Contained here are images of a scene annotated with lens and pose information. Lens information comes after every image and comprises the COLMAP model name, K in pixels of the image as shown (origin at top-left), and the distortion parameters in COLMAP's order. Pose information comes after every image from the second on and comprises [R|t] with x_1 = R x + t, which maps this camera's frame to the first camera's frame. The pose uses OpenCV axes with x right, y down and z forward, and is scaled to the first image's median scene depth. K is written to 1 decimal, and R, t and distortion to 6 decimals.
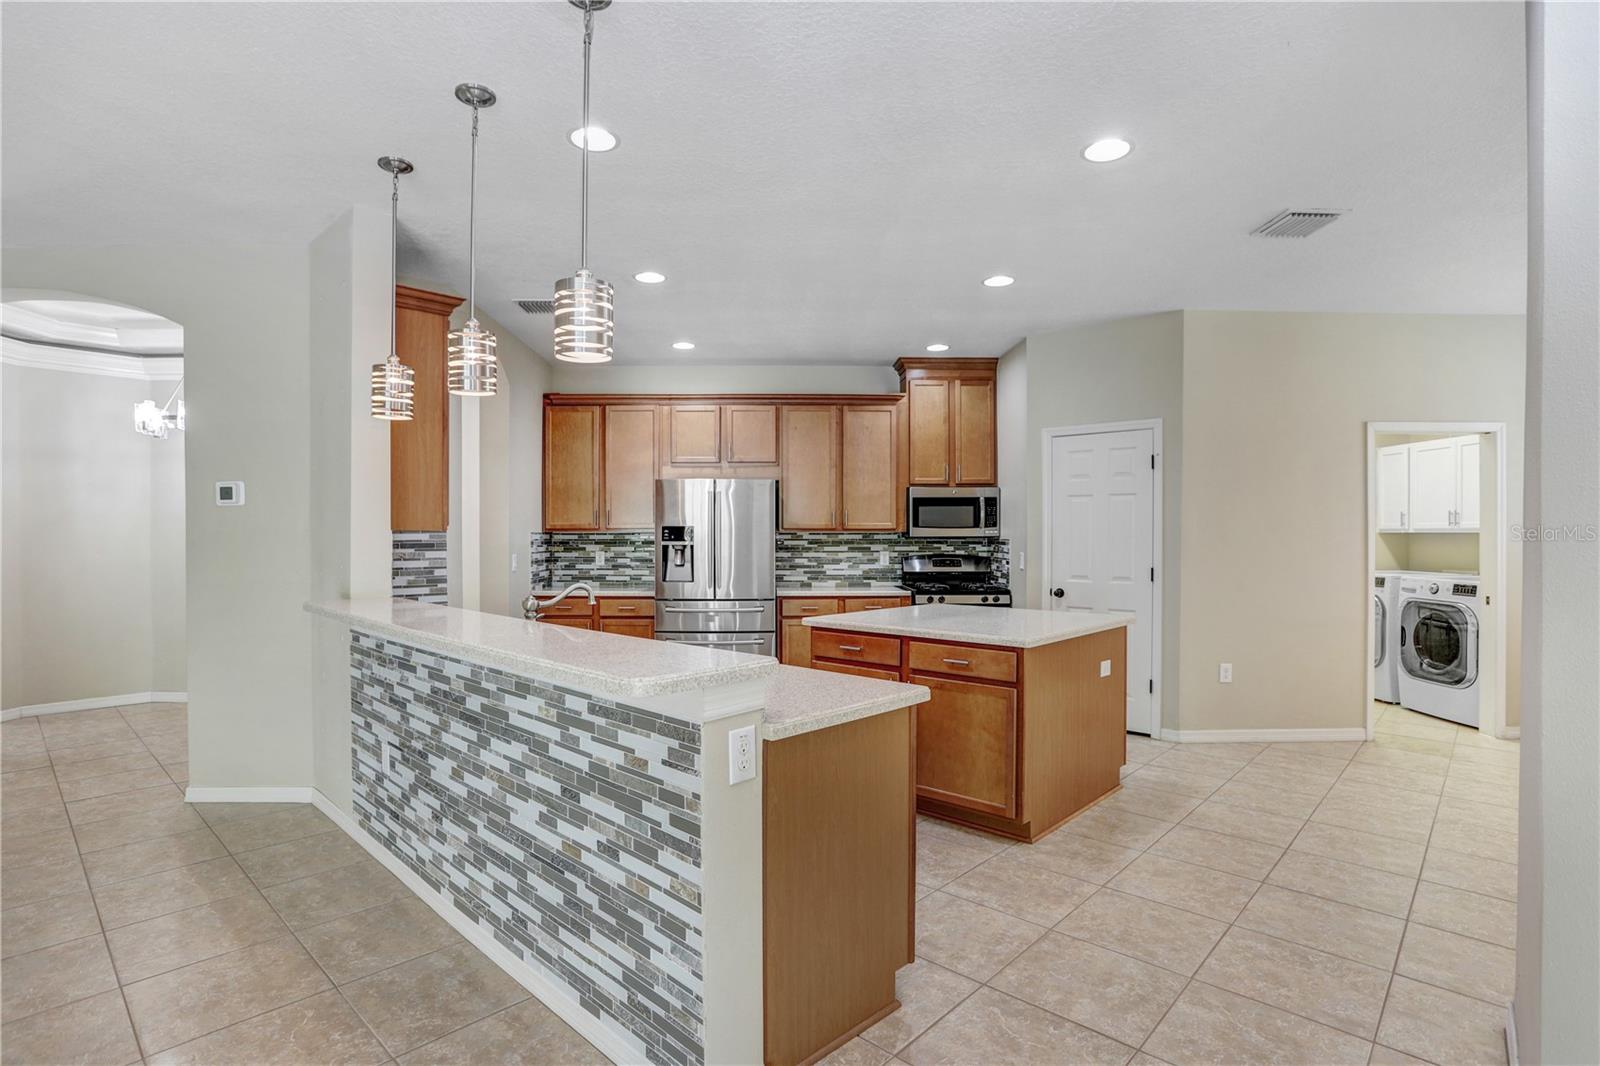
lens RADIAL K [[794.5, 0, 806.1], [0, 794.5, 538.2], [0, 0, 1]] dist [-0.072278, 0.030461]
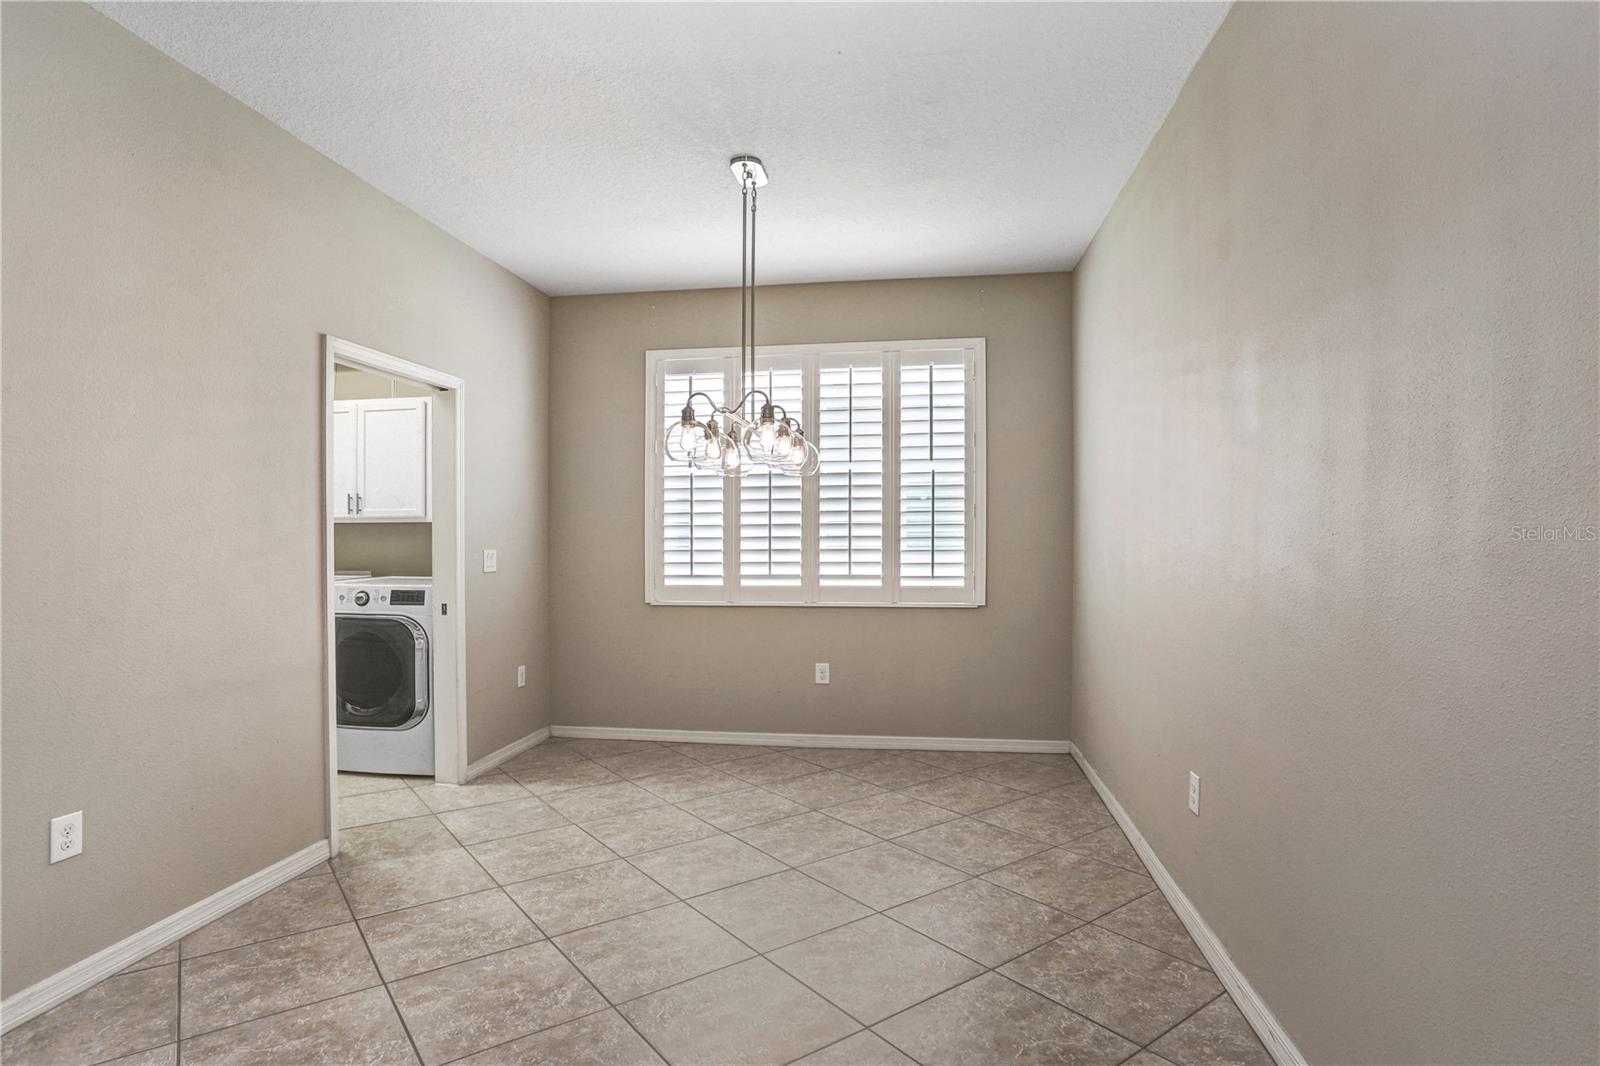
lens RADIAL K [[794.5, 0, 806.1], [0, 794.5, 538.2], [0, 0, 1]] dist [-0.072278, 0.030461]
pose [[0.191918, -0.014612, 0.981302, 0.293997], [0.011386, 0.999855, 0.012661, 0.007067], [-0.981345, 0.008743, 0.192056, 0.740333]]
